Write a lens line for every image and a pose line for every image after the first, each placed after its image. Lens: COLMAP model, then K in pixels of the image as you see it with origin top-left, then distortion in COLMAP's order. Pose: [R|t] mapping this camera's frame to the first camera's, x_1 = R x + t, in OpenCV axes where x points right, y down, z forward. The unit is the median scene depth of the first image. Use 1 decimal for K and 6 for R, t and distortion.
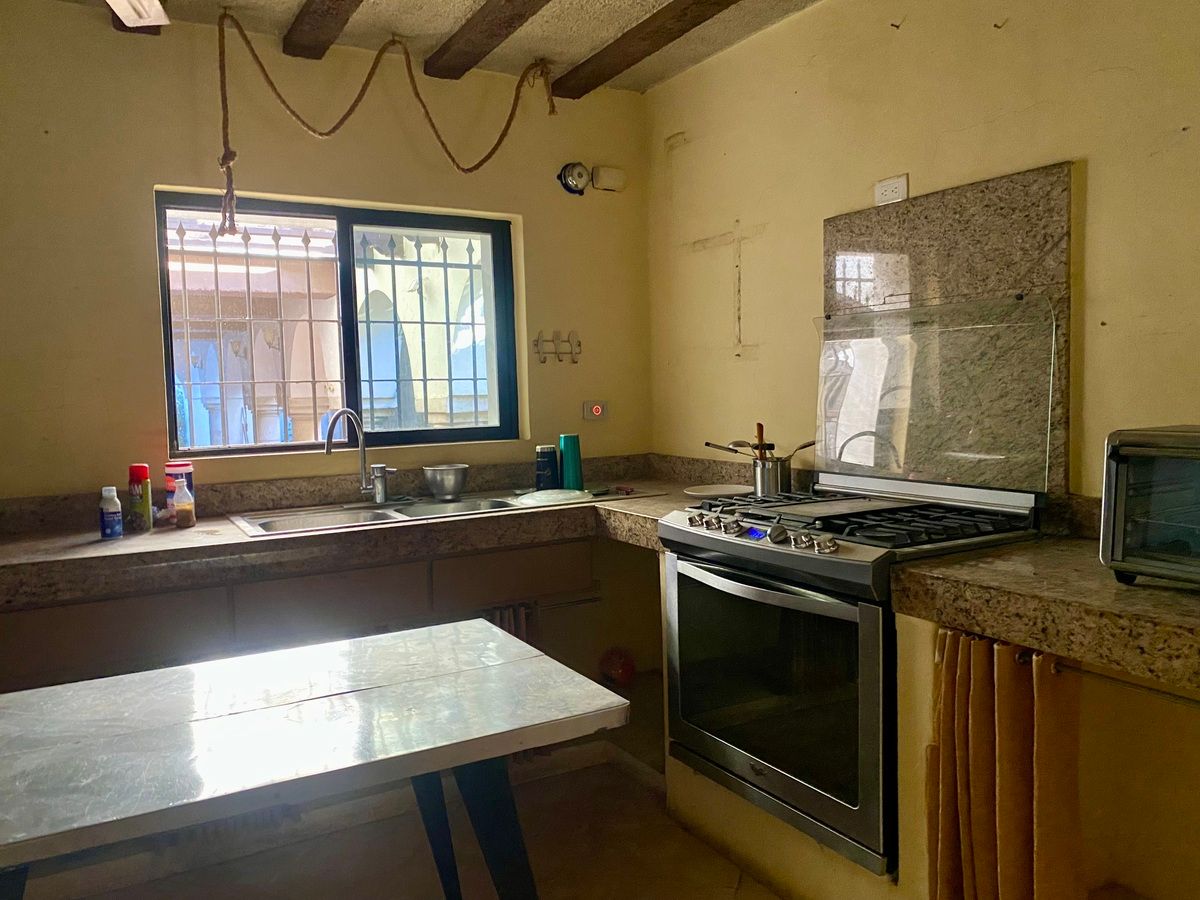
lens RADIAL K [[909.6, 0, 609.0], [0, 909.6, 441.7], [0, 0, 1]] dist [0.033076, -0.042695]
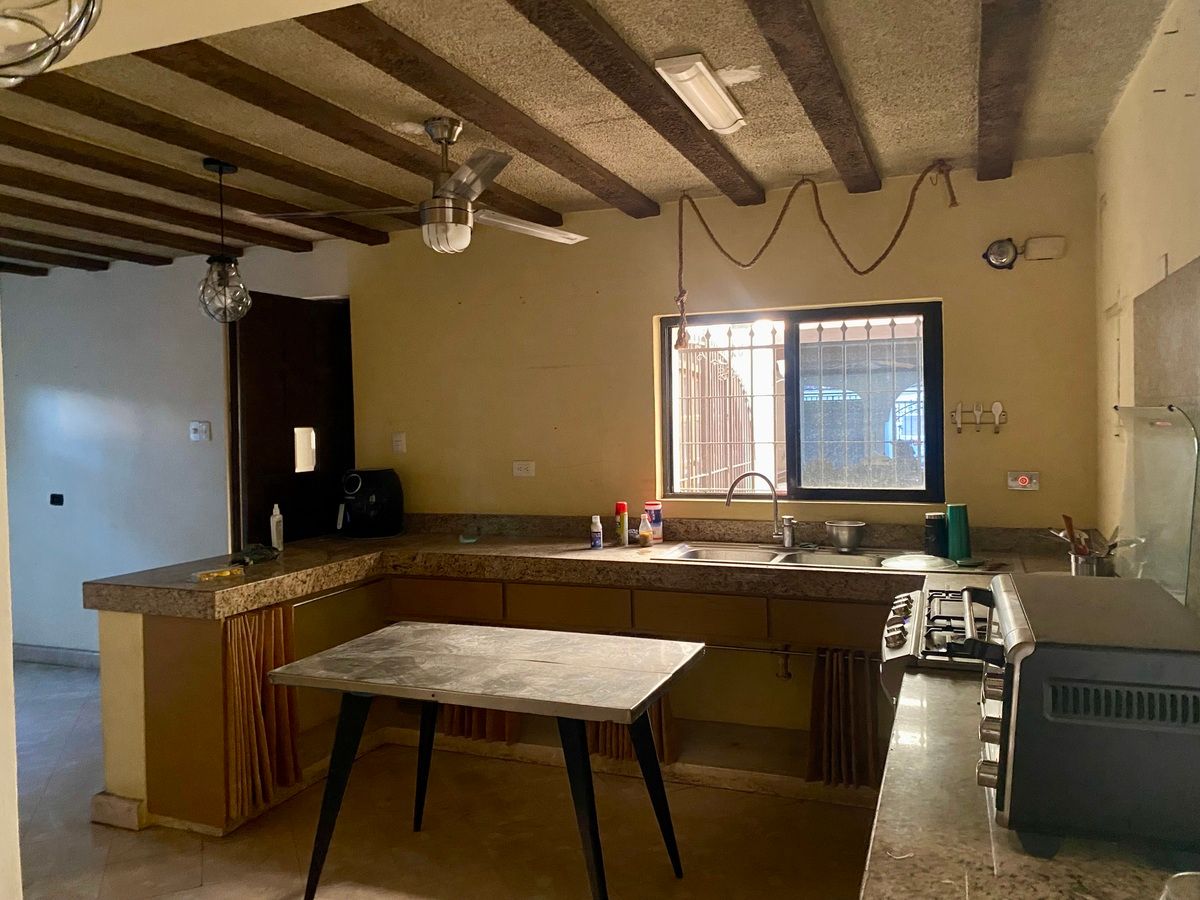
lens RADIAL K [[909.6, 0, 610.8], [0, 909.6, 439.3], [0, 0, 1]] dist [0.033076, -0.042695]
pose [[0.611985, 0.035565, -0.790070, 0.624910], [-0.045673, 0.998910, 0.009588, -0.087010], [0.789550, 0.030217, 0.612942, 0.037938]]
